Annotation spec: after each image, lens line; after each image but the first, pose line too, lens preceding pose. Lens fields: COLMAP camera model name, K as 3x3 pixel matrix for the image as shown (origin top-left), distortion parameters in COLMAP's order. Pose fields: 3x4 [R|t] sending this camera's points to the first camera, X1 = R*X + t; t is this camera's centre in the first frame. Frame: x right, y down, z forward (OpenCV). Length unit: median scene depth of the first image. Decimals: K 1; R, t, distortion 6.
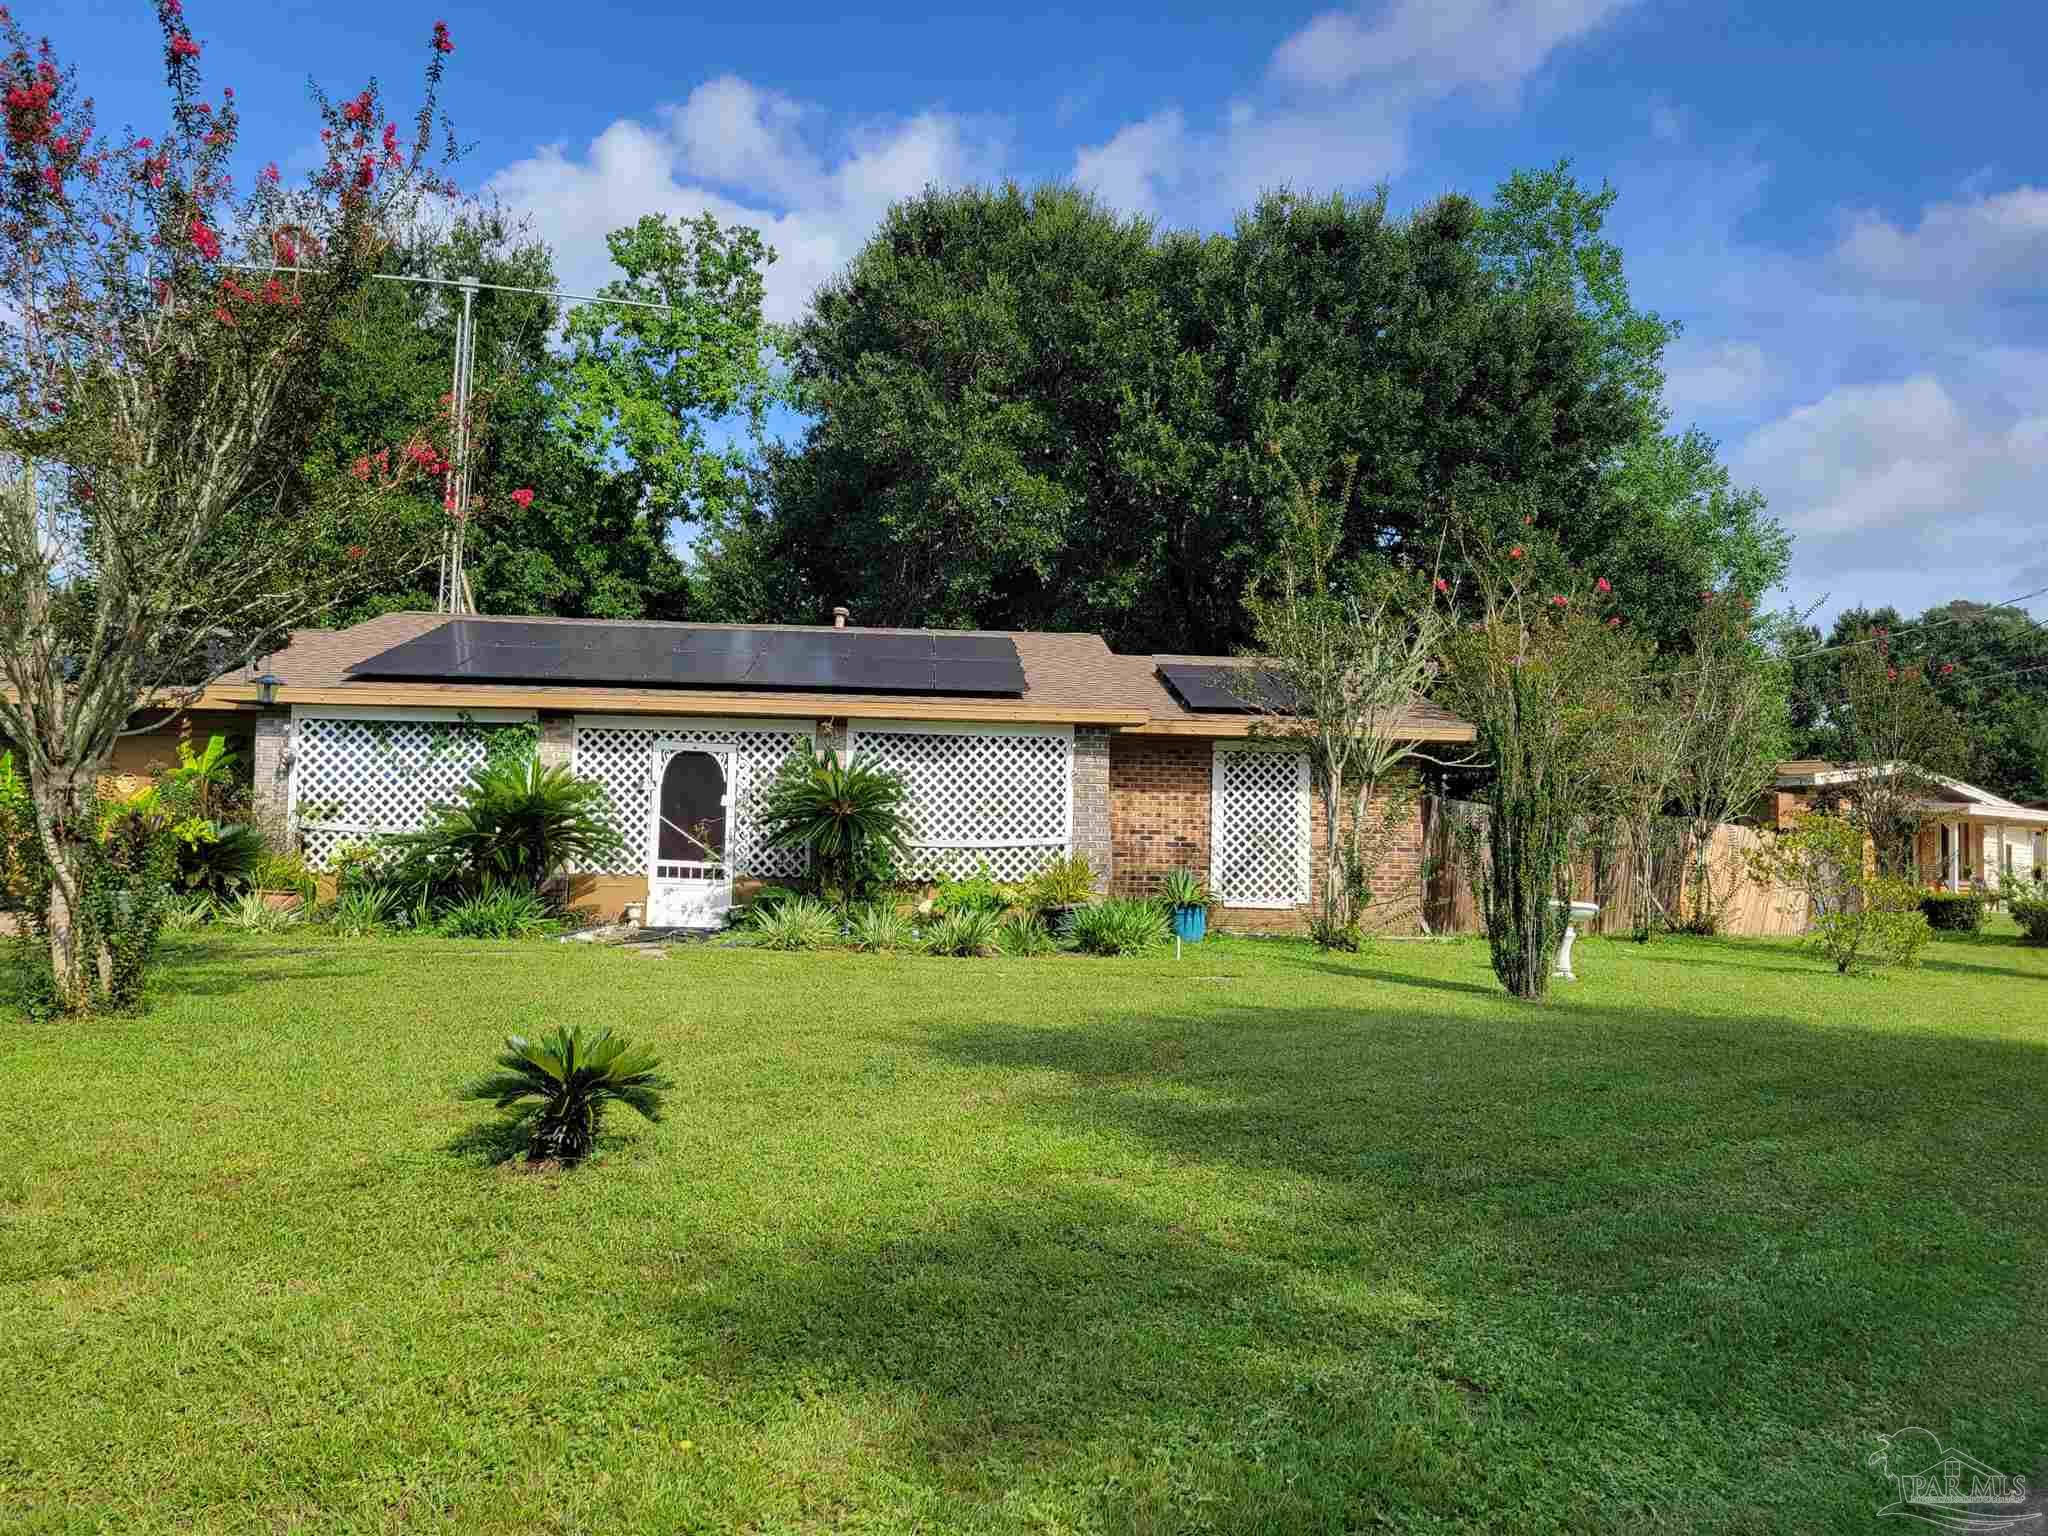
lens RADIAL K [[1589.2, 0, 1024.0], [0, 1589.2, 768.0], [0, 0, 1]] dist [0.062458, -0.004969]
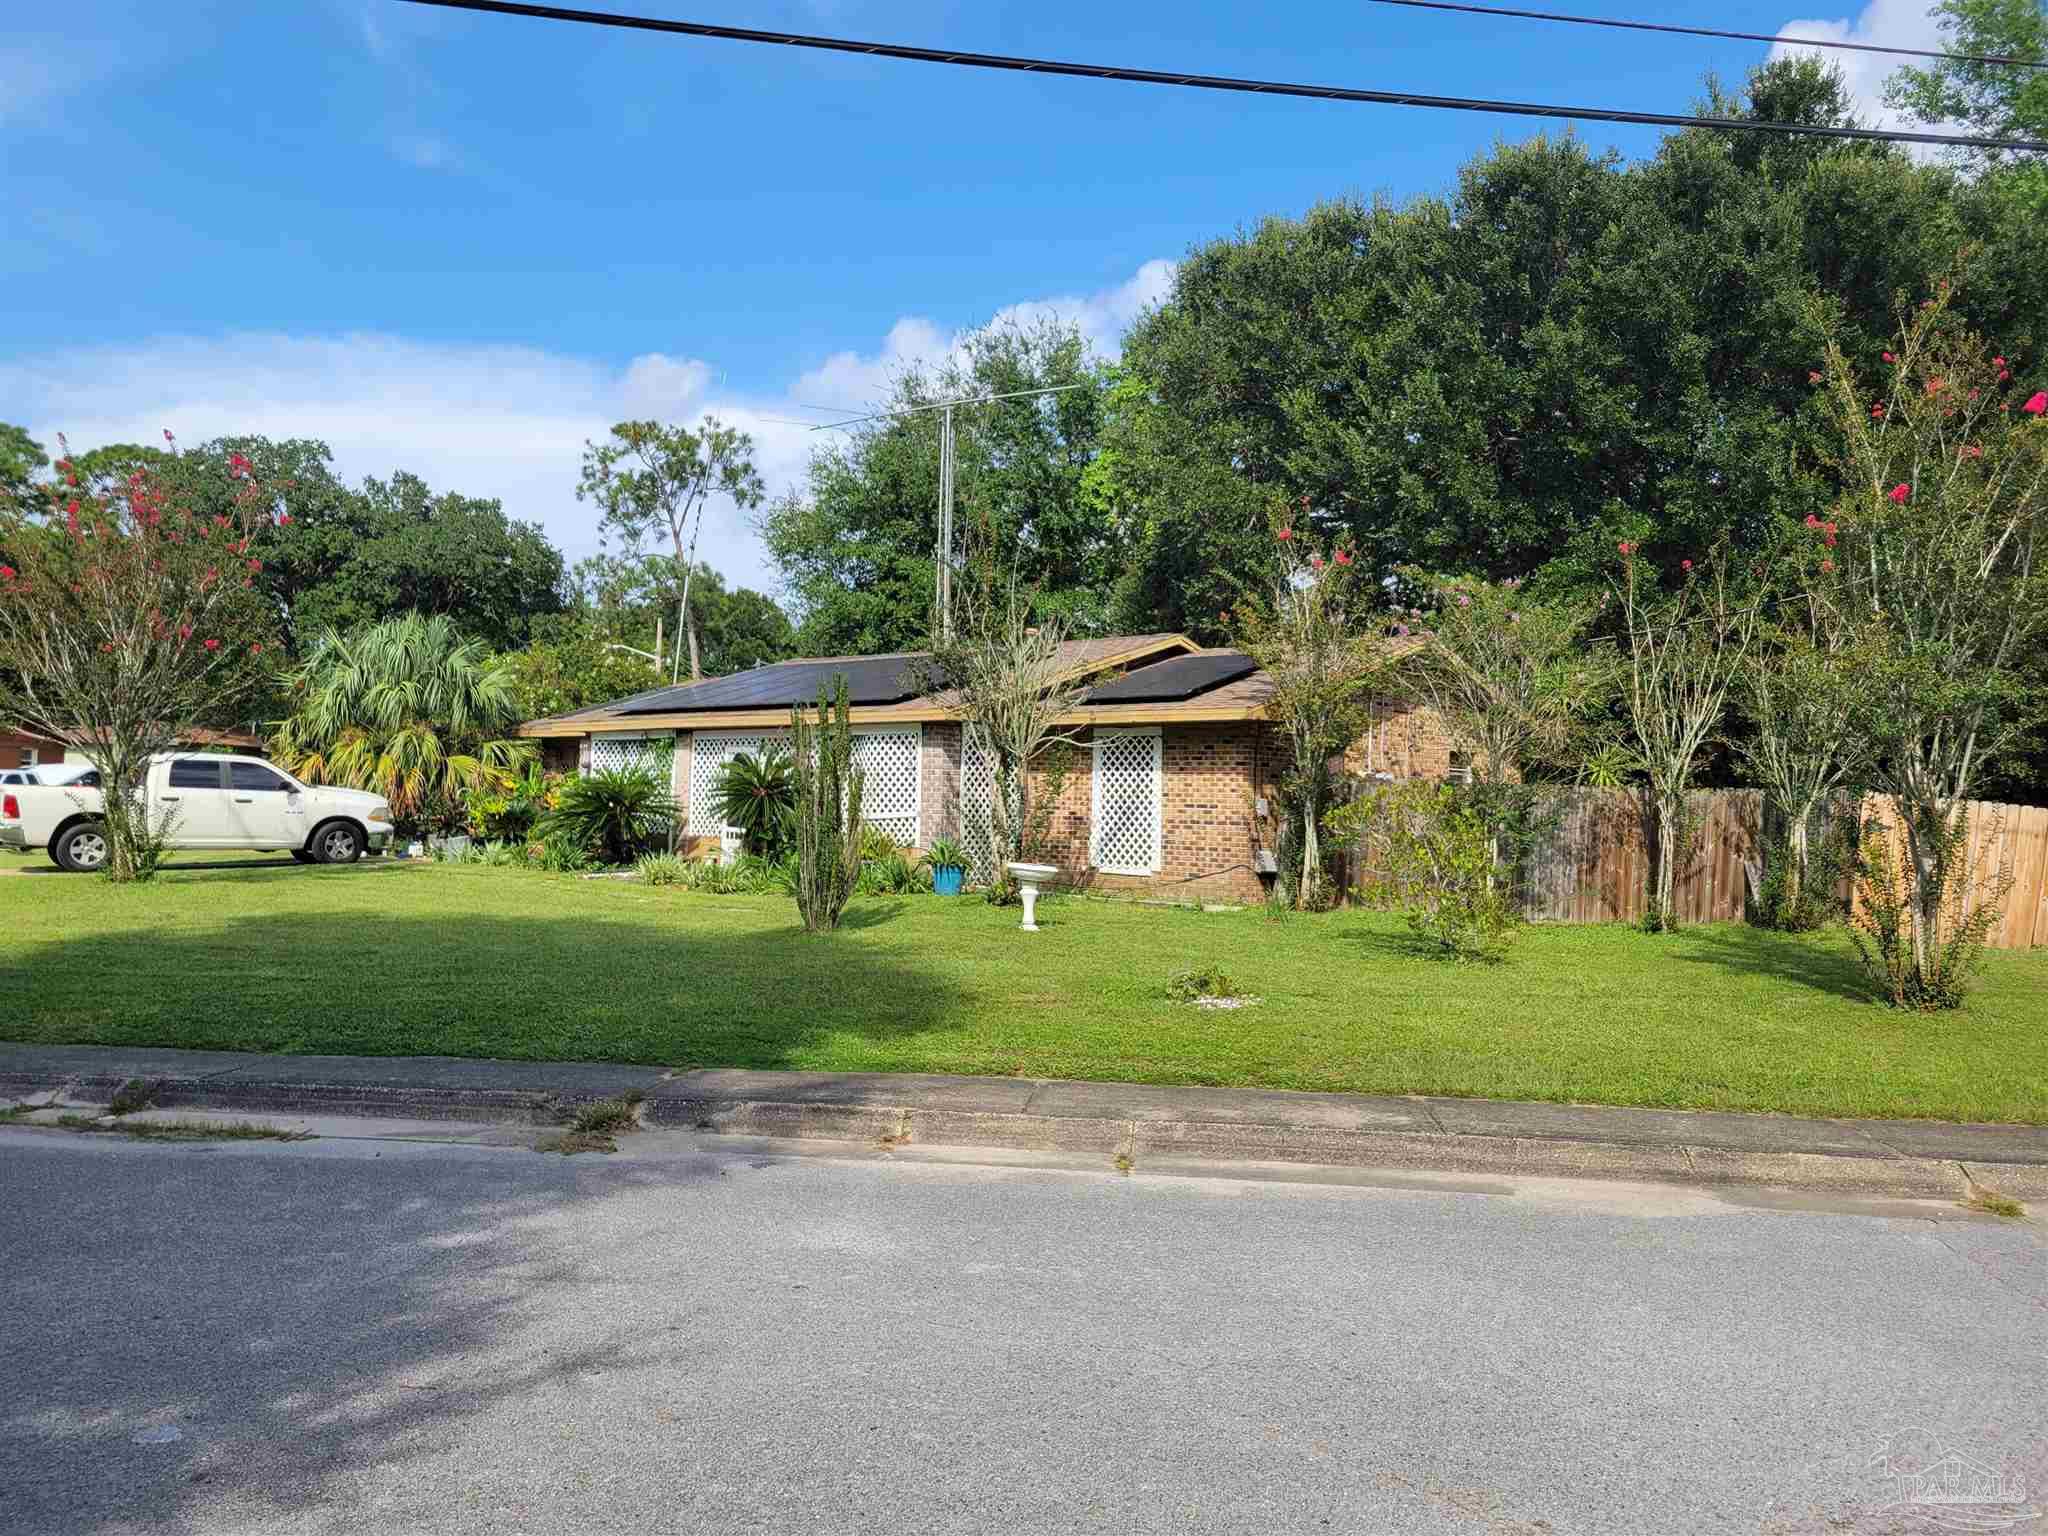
lens RADIAL K [[1589.2, 0, 1024.0], [0, 1589.2, 768.0], [0, 0, 1]] dist [0.062458, -0.004969]
pose [[0.658848, -0.020302, -0.752002, 0.940591], [0.029634, 0.999560, -0.001022, 0.011306], [0.751692, -0.021612, 0.659160, 0.200311]]
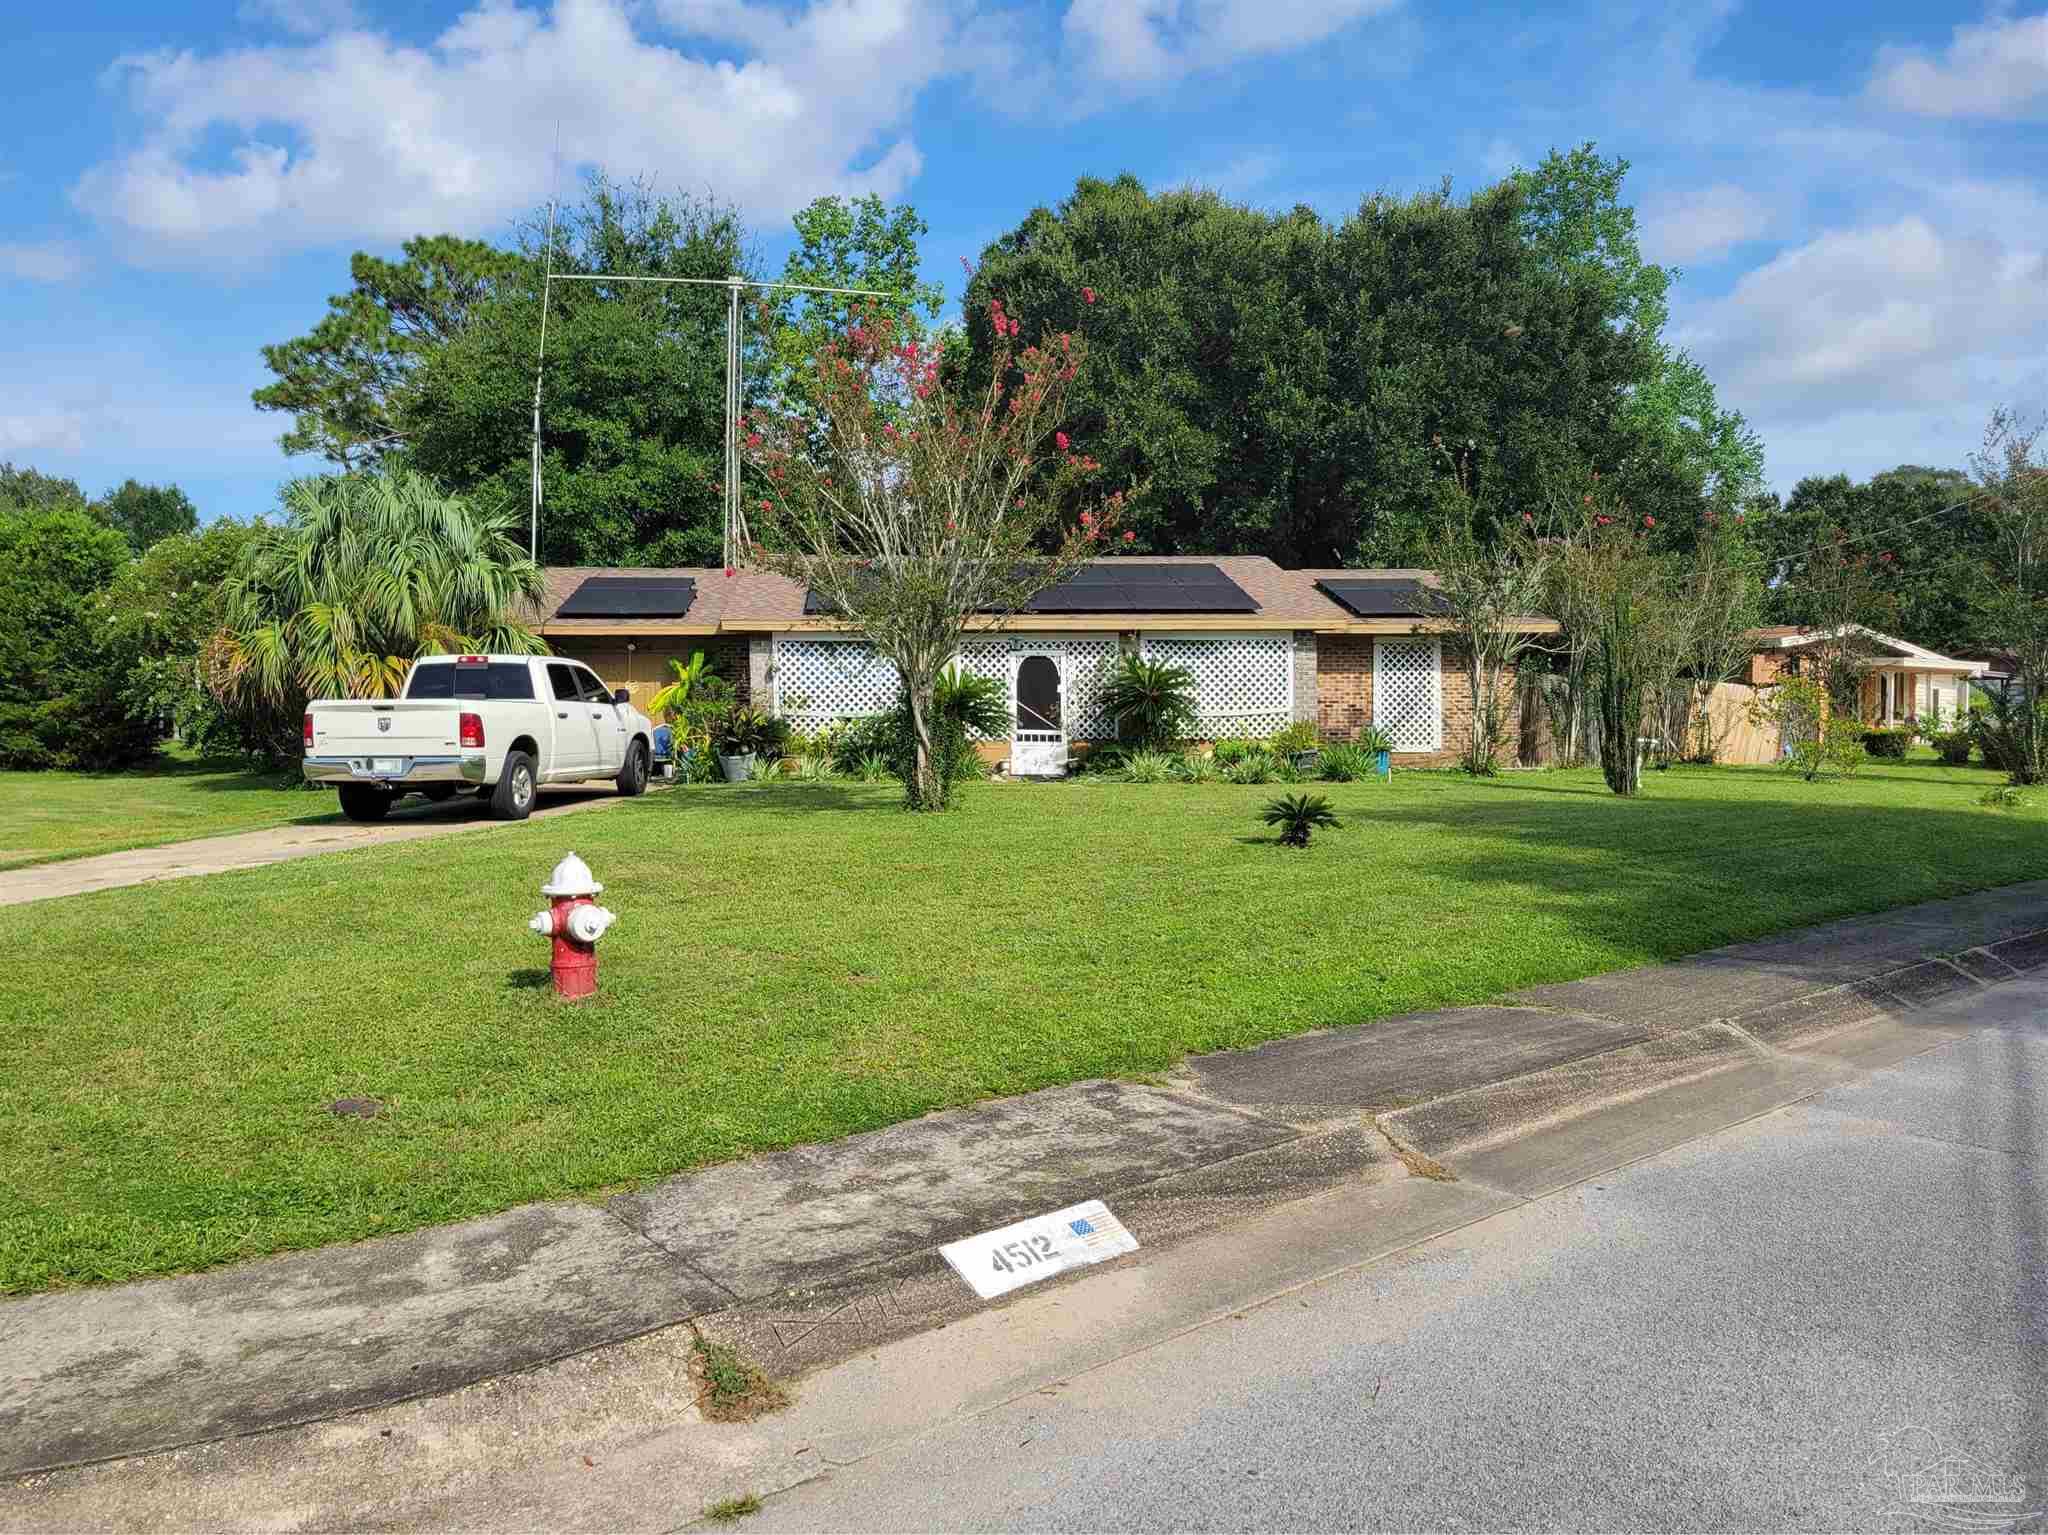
lens RADIAL K [[1589.2, 0, 1024.0], [0, 1589.2, 767.5], [0, 0, 1]] dist [0.062458, -0.004969]
pose [[0.999315, -0.028371, 0.023755, -0.230037], [0.026340, 0.996296, 0.081851, -0.025239], [-0.025990, -0.081170, 0.996361, -0.422619]]
